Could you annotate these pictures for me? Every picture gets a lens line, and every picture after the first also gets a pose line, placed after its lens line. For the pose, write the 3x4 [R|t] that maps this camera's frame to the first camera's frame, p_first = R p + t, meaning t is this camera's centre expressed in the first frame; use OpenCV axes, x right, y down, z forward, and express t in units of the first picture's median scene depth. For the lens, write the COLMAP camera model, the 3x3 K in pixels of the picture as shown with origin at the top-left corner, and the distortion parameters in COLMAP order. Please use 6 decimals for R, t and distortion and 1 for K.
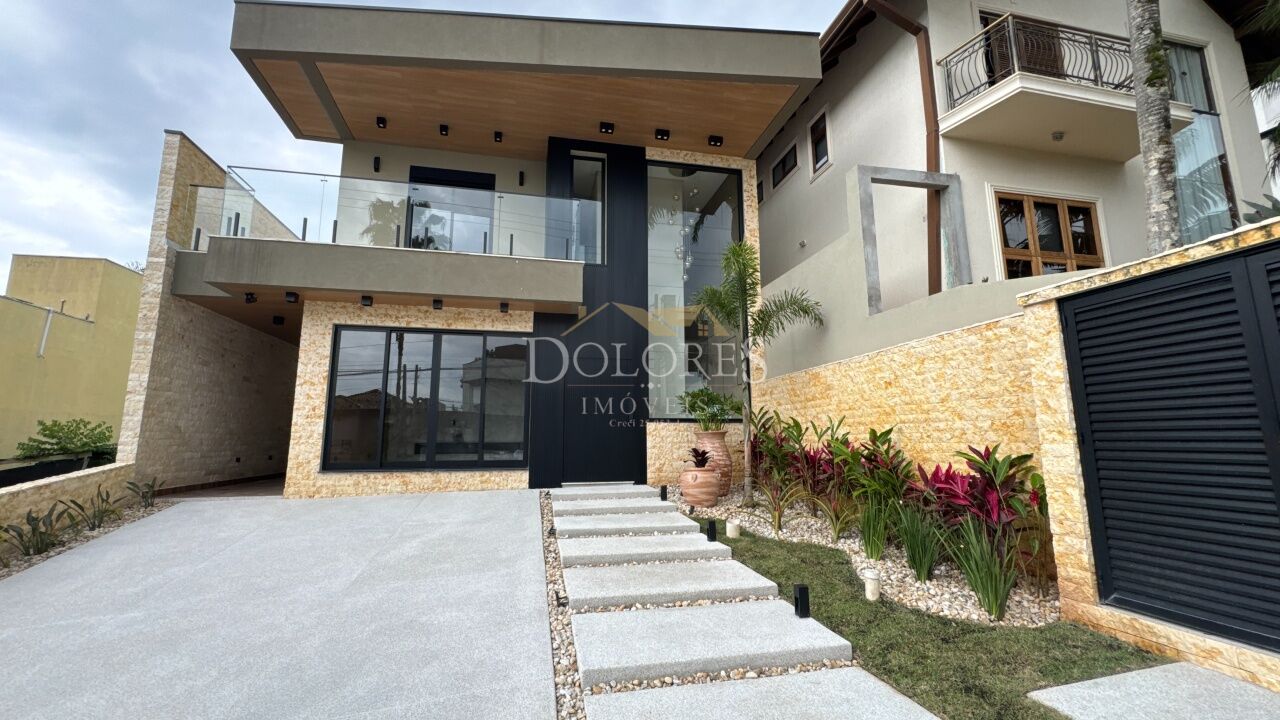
lens RADIAL K [[511.3, 0, 639.4], [0, 511.3, 360.3], [0, 0, 1]] dist [-0.004886, 0.000646]
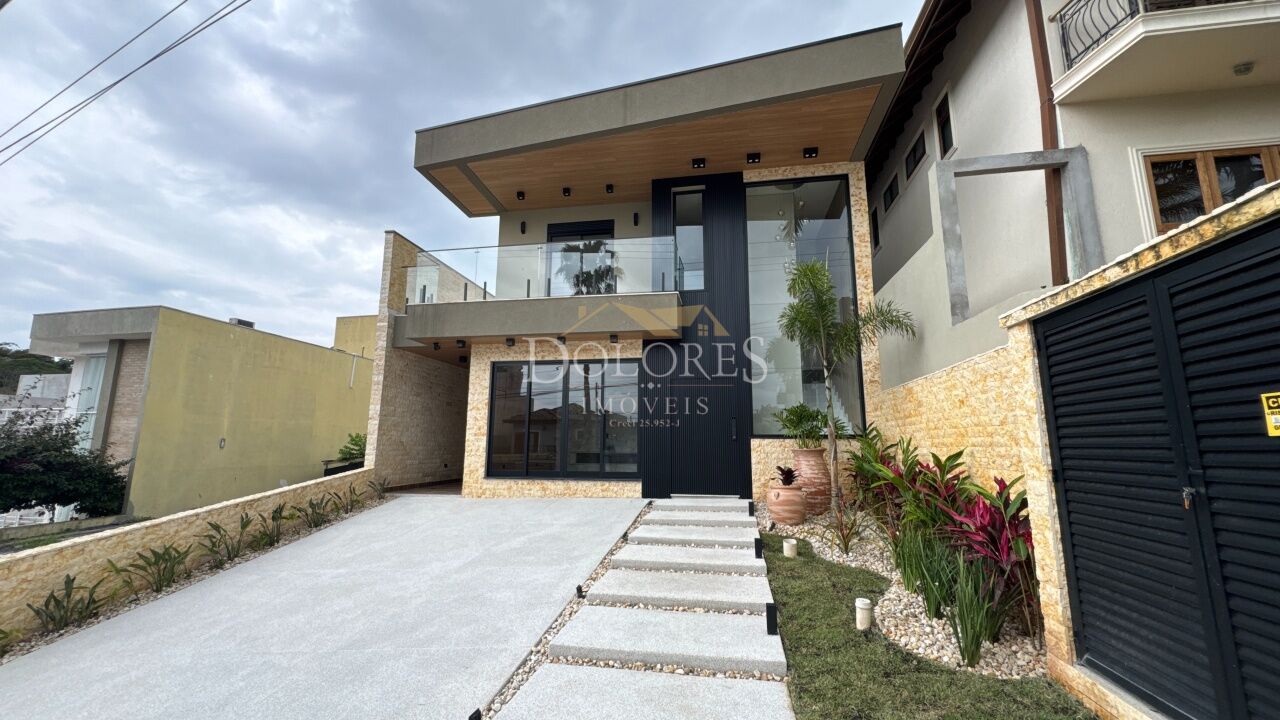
lens RADIAL K [[511.3, 0, 639.4], [0, 511.3, 360.3], [0, 0, 1]] dist [-0.004886, 0.000646]
pose [[0.925560, -0.054574, -0.374648, 0.248152], [0.050265, 0.998509, -0.021273, -0.031647], [0.375250, 0.000858, 0.926923, -0.050372]]
